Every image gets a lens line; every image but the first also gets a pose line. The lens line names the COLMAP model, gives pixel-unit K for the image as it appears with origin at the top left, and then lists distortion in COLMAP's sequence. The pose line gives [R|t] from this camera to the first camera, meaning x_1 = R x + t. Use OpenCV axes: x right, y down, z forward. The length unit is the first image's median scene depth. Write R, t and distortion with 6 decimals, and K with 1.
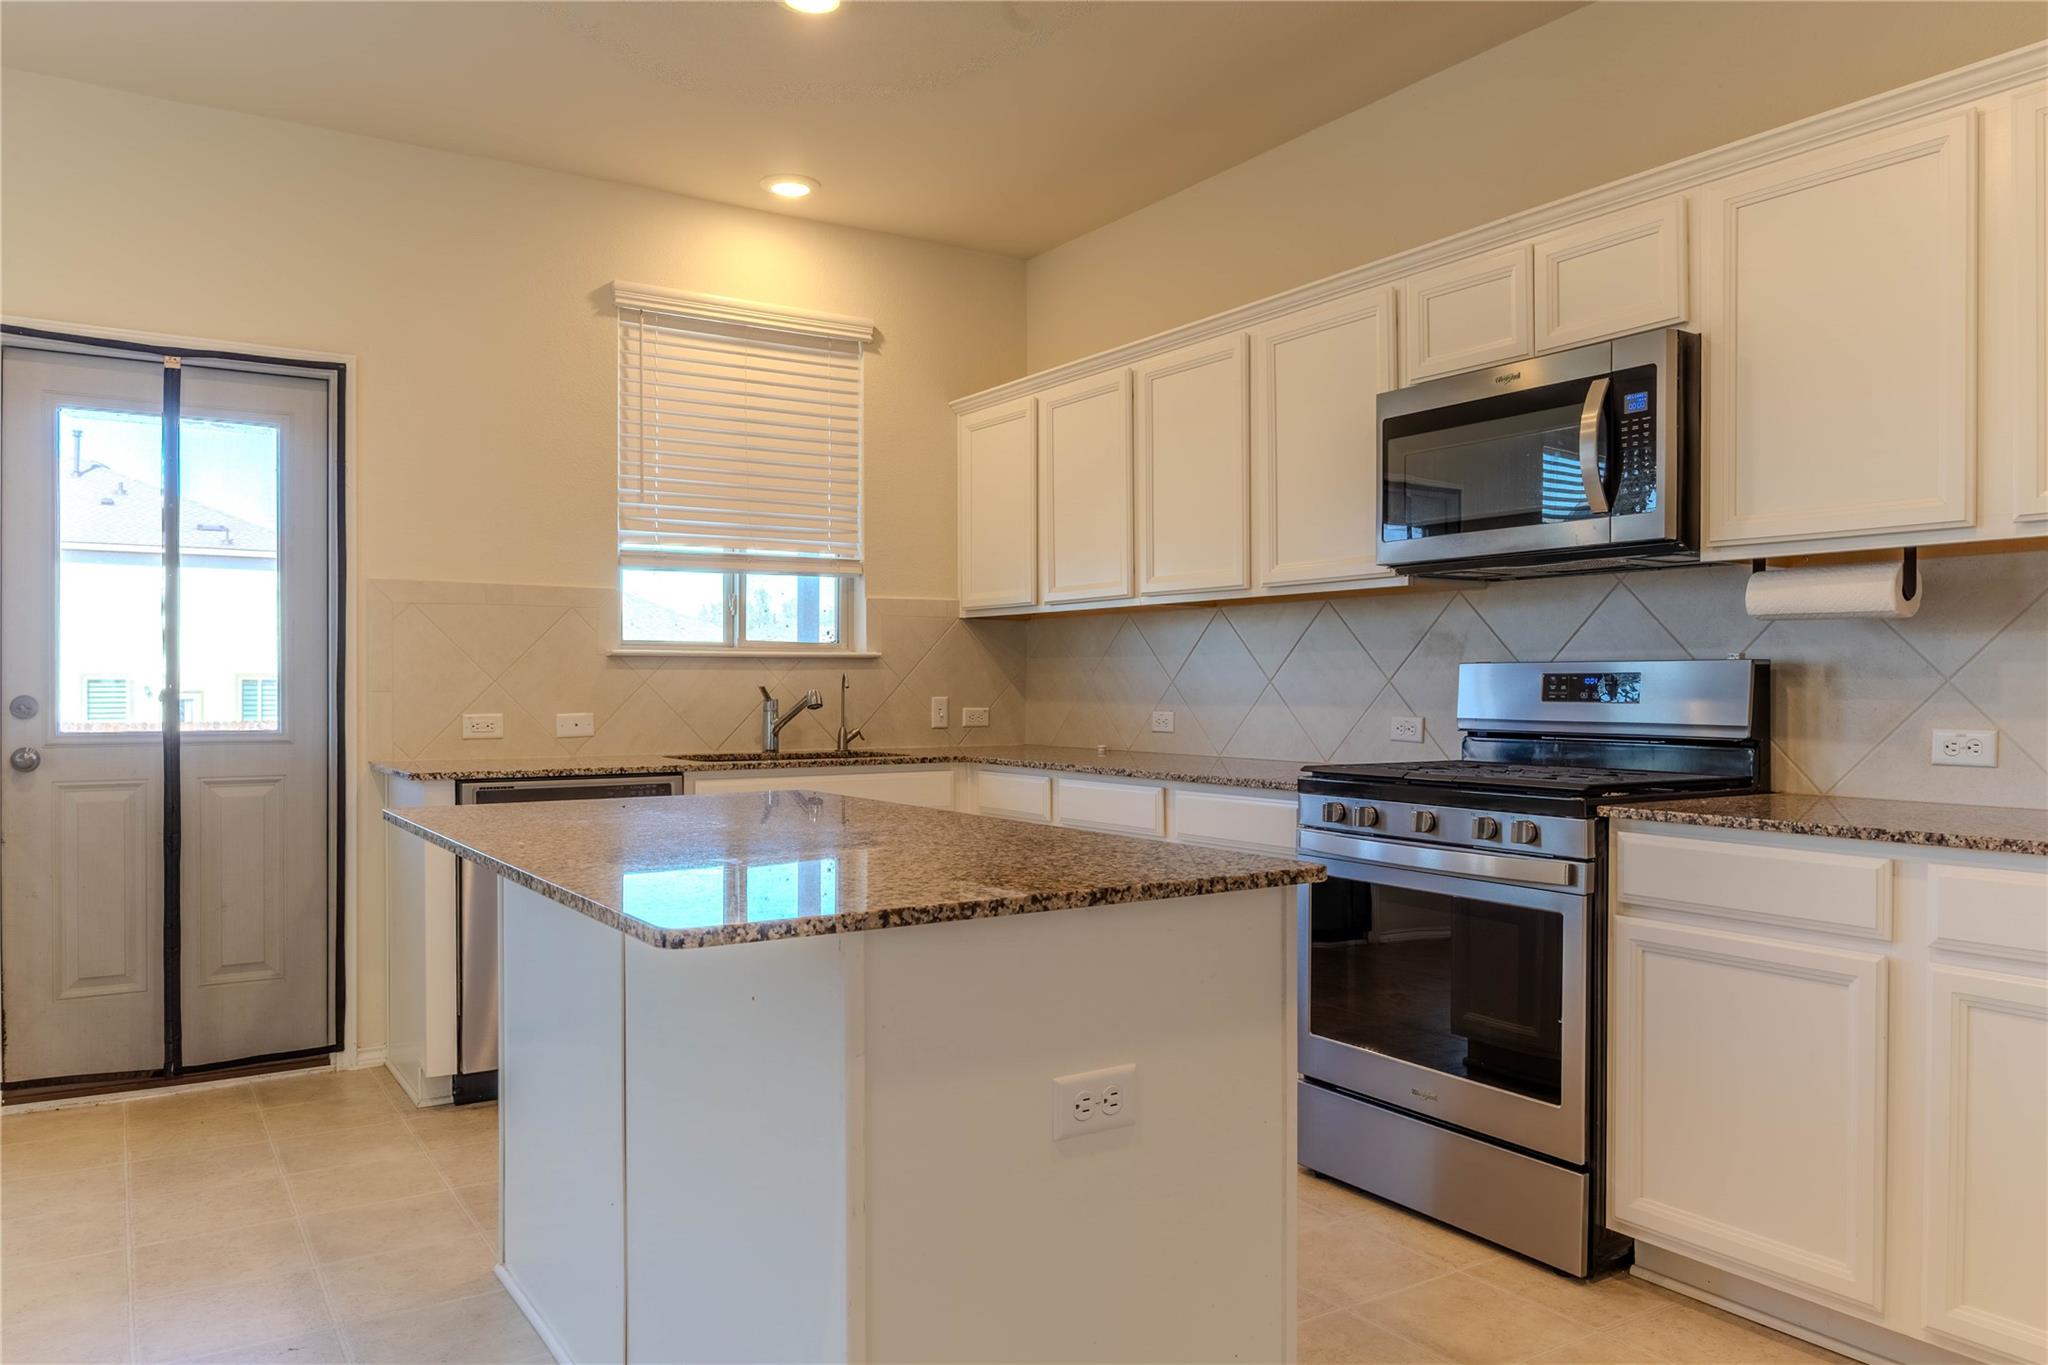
lens RADIAL K [[1426.4, 0, 1024.0], [0, 1426.4, 682.5], [0, 0, 1]] dist [-0.000840, -0.001058]
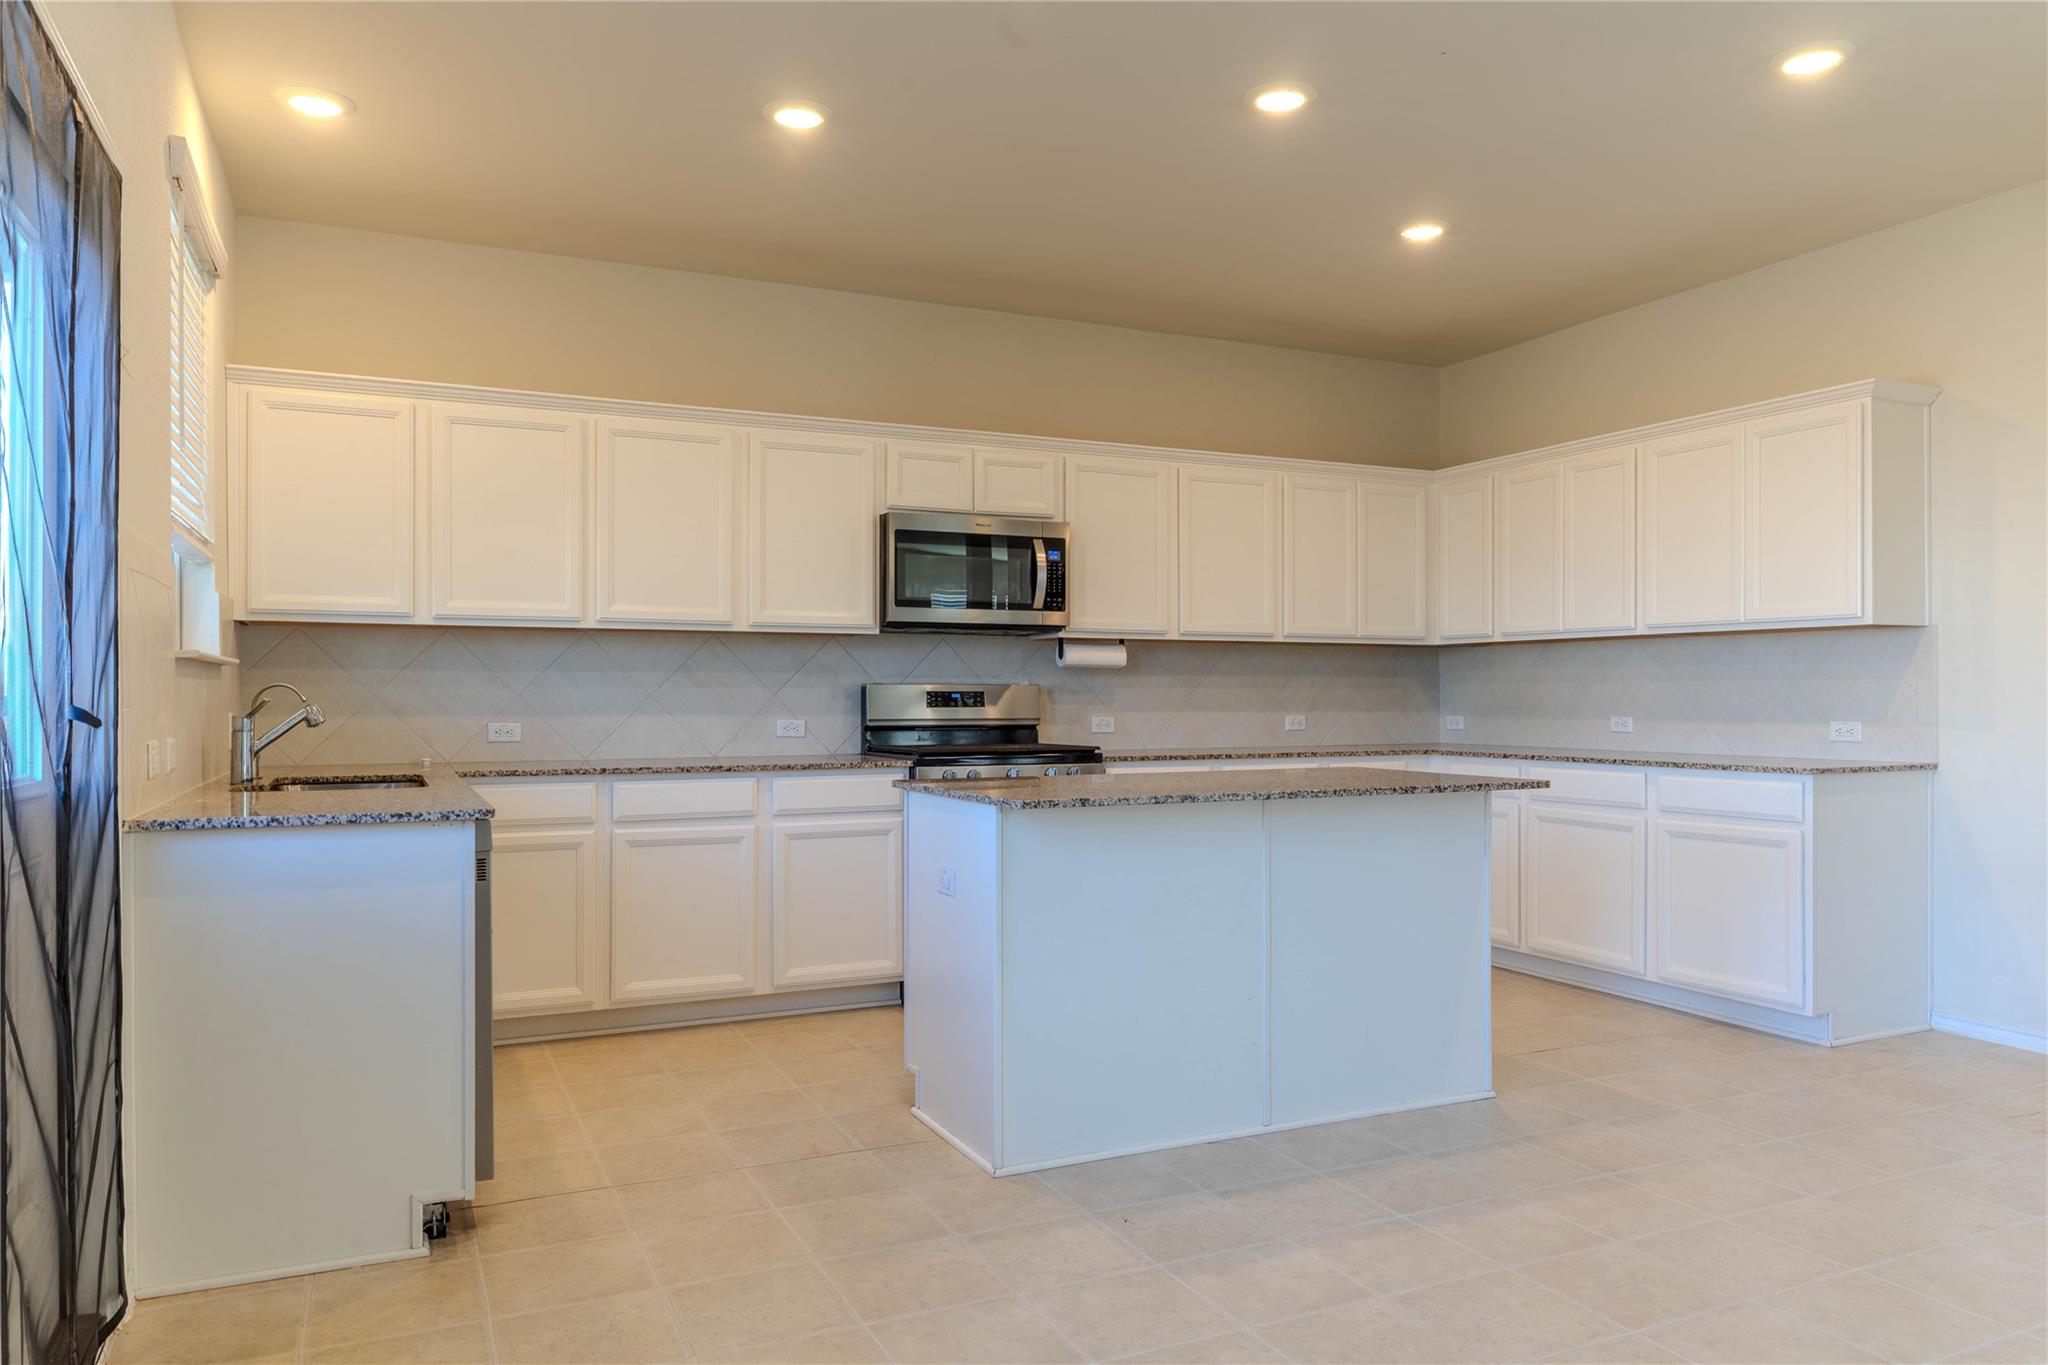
lens RADIAL K [[1374.5, 0, 1024.0], [0, 1374.5, 682.5], [0, 0, 1]] dist [0.003538, 0.001058]
pose [[0.139478, 0.013486, 0.990133, -1.285414], [0.000080, 0.999907, -0.013631, 0.005986], [-0.990225, 0.001980, 0.139464, 0.680529]]
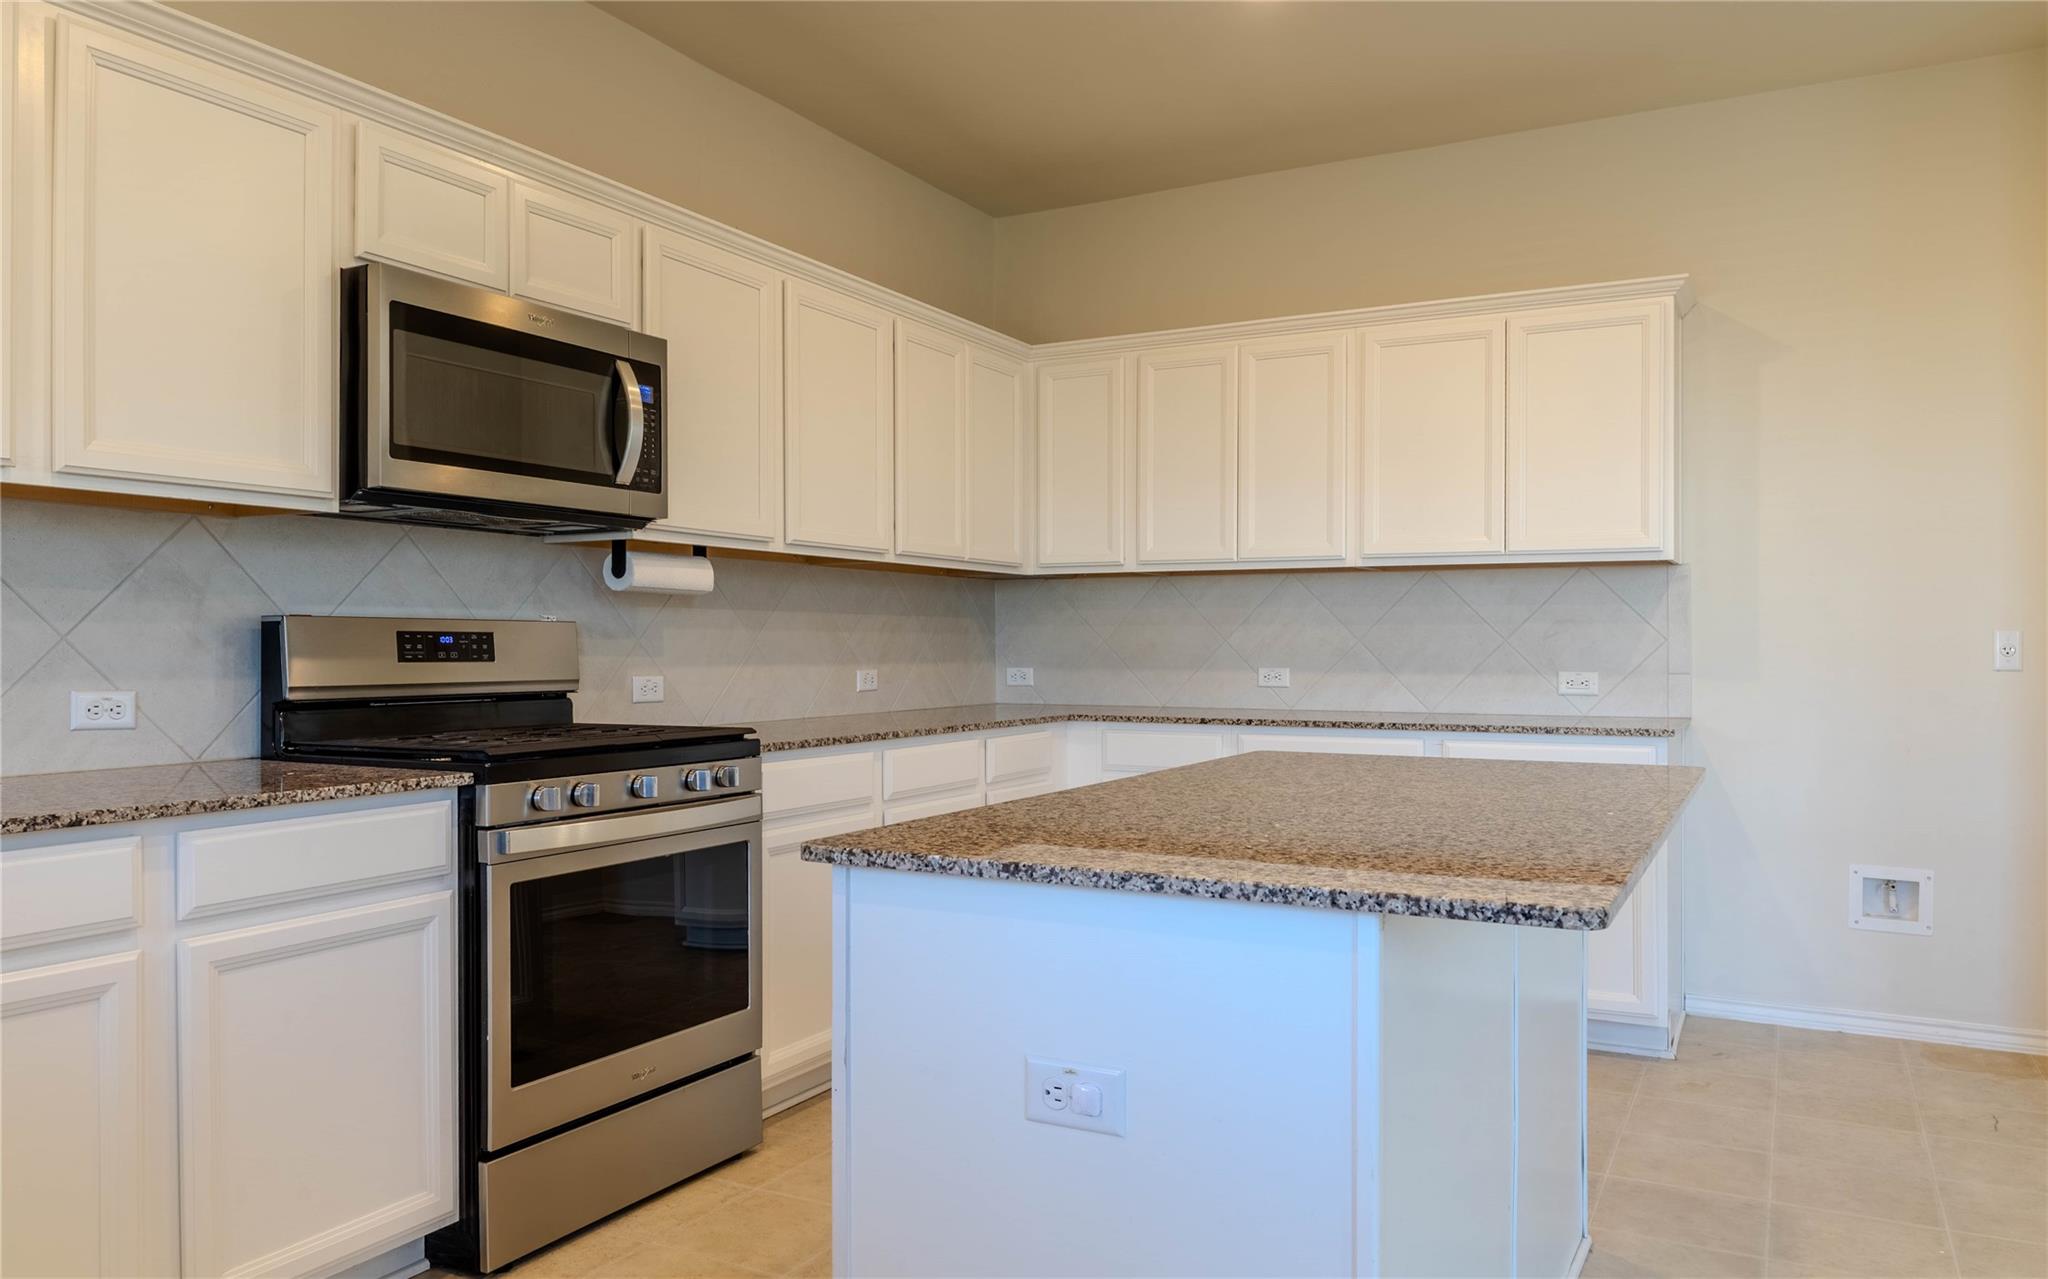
lens RADIAL K [[1444.3, 0, 1024.0], [0, 1444.3, 639.5], [0, 0, 1]] dist [0.005961, -0.000247]
pose [[-0.480694, 0.006065, 0.876868, -0.627262], [0.001221, 0.999980, -0.006248, 0.005316], [-0.876888, -0.001932, -0.480691, 1.128544]]
